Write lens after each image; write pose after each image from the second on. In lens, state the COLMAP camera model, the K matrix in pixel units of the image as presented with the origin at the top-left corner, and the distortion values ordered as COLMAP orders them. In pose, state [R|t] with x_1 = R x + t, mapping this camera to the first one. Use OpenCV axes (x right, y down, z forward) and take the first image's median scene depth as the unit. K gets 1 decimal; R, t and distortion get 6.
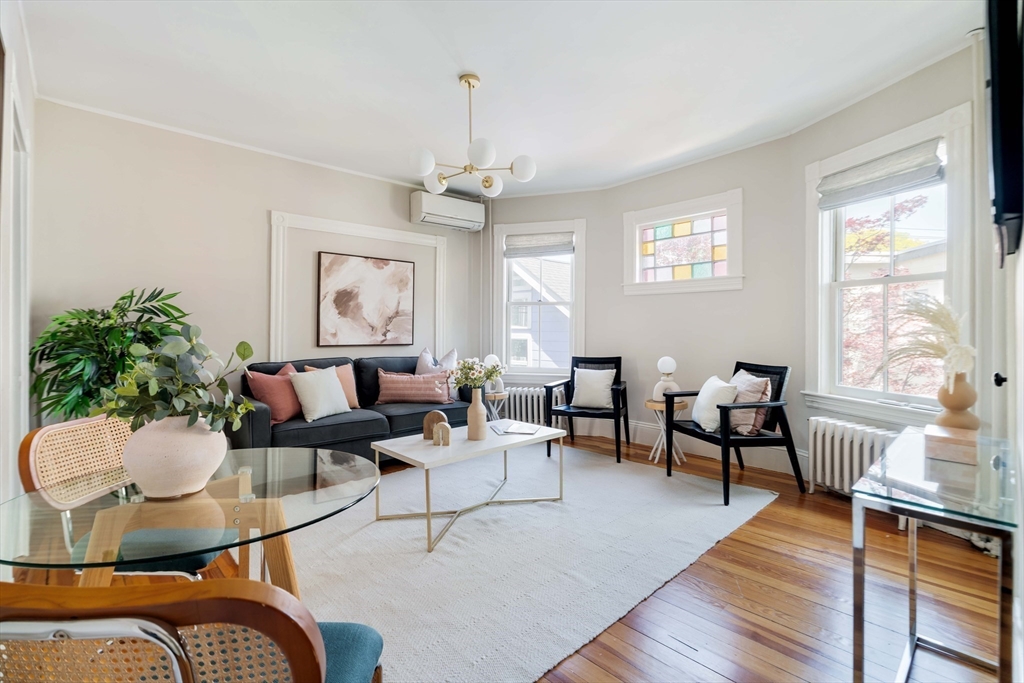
lens RADIAL K [[474.4, 0, 510.5], [0, 474.4, 324.1], [0, 0, 1]] dist [-0.004989, 0.001508]
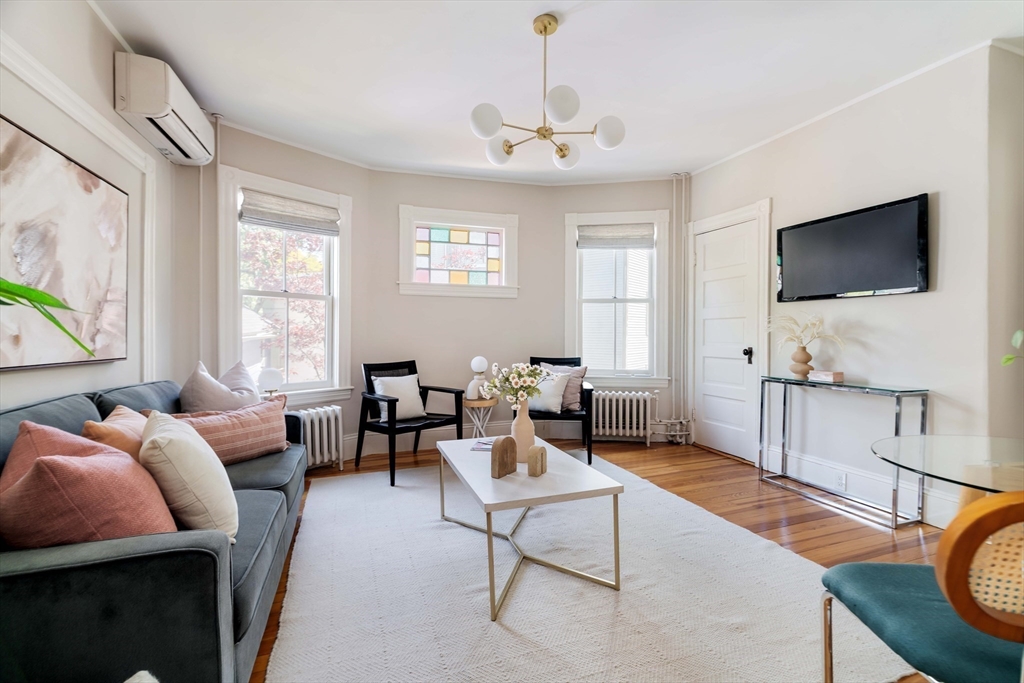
lens RADIAL K [[474.4, 0, 516.8], [0, 474.4, 338.8], [0, 0, 1]] dist [-0.004989, 0.001508]
pose [[0.373589, -0.007673, 0.927563, -0.658484], [-0.004278, 0.999941, 0.009994, 0.019317], [-0.927585, -0.007702, 0.373534, 0.557776]]
